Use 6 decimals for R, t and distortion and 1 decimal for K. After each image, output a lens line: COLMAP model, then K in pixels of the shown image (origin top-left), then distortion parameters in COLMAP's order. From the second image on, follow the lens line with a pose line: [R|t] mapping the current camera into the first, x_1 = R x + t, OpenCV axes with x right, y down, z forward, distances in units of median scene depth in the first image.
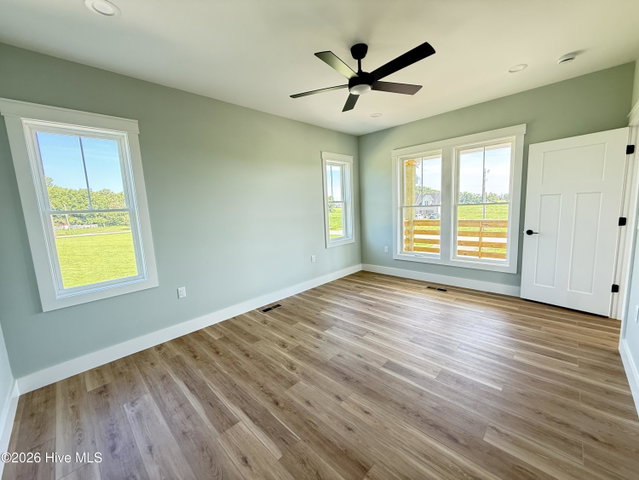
lens RADIAL K [[253.9, 0, 316.6], [0, 253.9, 239.2], [0, 0, 1]] dist [0.000023, -0.000174]
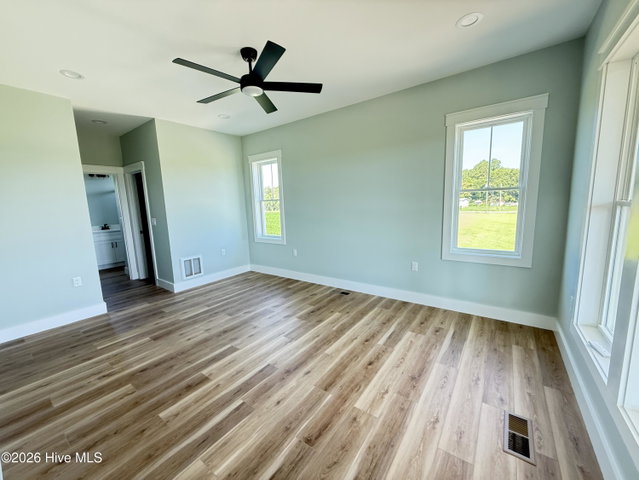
lens RADIAL K [[253.9, 0, 316.6], [0, 253.9, 239.2], [0, 0, 1]] dist [0.000023, -0.000174]
pose [[0.150170, 0.185803, -0.971044, 0.908866], [-0.102148, 0.979841, 0.171690, -0.141634], [0.983369, 0.073407, 0.166122, 0.778244]]
